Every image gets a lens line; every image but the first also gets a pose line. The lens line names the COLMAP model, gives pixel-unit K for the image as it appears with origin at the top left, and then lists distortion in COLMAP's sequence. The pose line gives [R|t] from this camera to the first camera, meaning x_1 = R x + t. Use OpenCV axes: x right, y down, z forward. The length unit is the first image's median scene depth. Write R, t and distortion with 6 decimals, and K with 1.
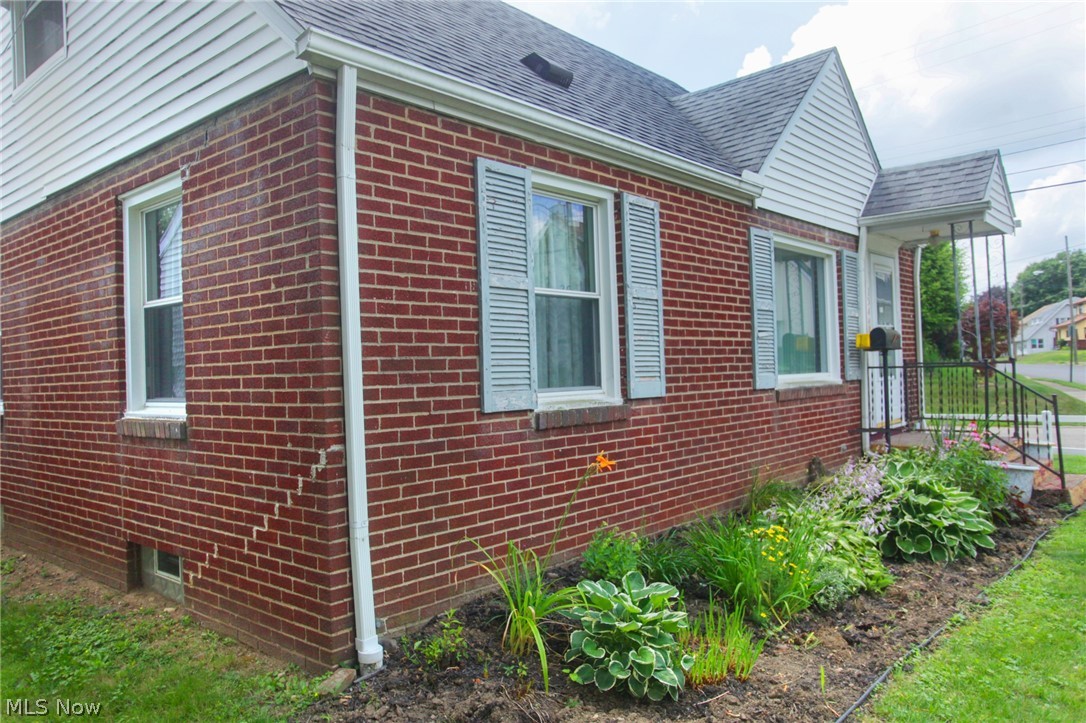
lens RADIAL K [[782.6, 0, 544.7], [0, 782.6, 358.8], [0, 0, 1]] dist [-0.004749, -0.000362]
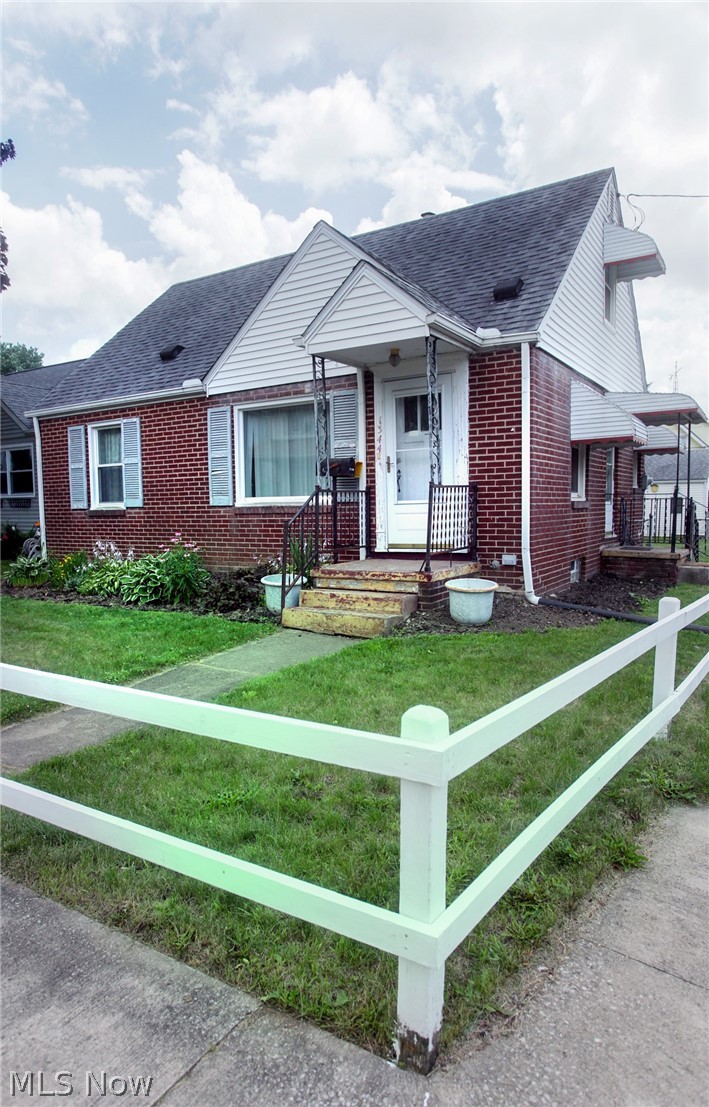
lens RADIAL K [[685.4, 0, 341.4], [0, 685.4, 578.9], [0, 0, 1]] dist [-0.051079, 0.019265]
pose [[0.150891, 0.134549, -0.979351, 2.131803], [0.027951, 0.989717, 0.140279, -0.005394], [0.988155, -0.048540, 0.145579, 1.250403]]
